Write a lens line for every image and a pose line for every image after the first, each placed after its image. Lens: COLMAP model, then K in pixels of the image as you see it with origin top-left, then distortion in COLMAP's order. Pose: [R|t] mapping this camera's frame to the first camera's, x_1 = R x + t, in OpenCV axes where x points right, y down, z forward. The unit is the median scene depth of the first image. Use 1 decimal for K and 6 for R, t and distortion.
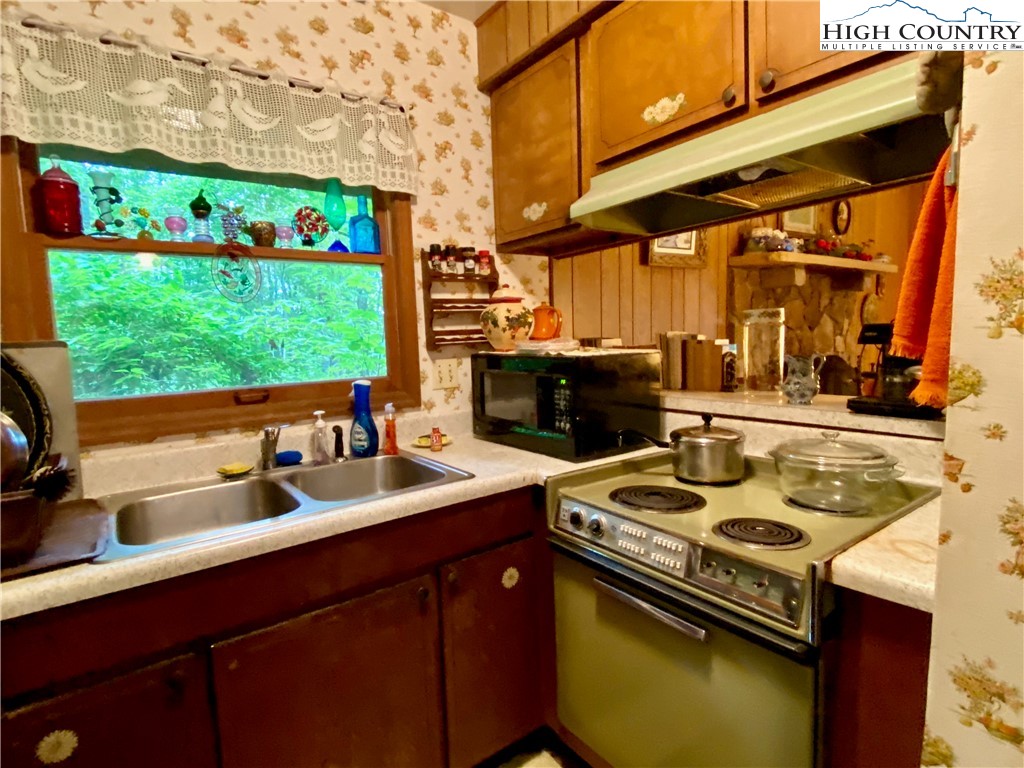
lens RADIAL K [[516.8, 0, 515.3], [0, 516.8, 388.2], [0, 0, 1]] dist [-0.000473, -0.011678]
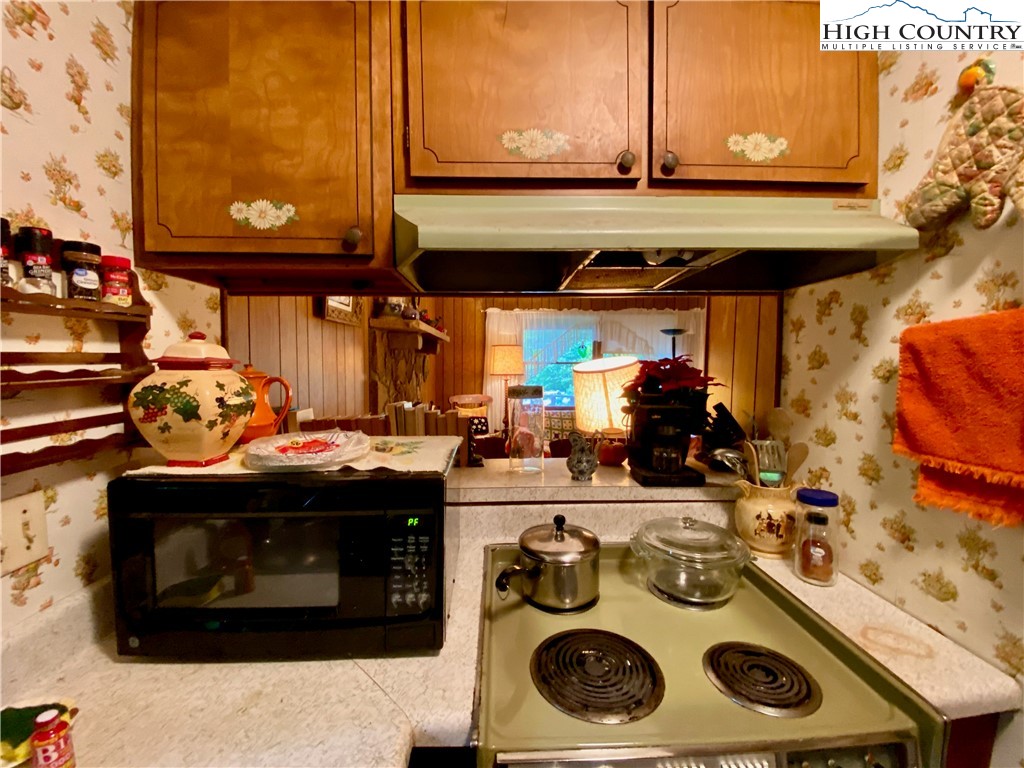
lens RADIAL K [[414.4, 0, 510.5], [0, 414.4, 382.2], [0, 0, 1]] dist [-0.019331, -0.003947]
pose [[0.561554, 0.000116, 0.827440, -0.201369], [0.069532, 0.996456, -0.047328, -0.123654], [-0.824514, 0.084111, 0.559556, 0.578964]]
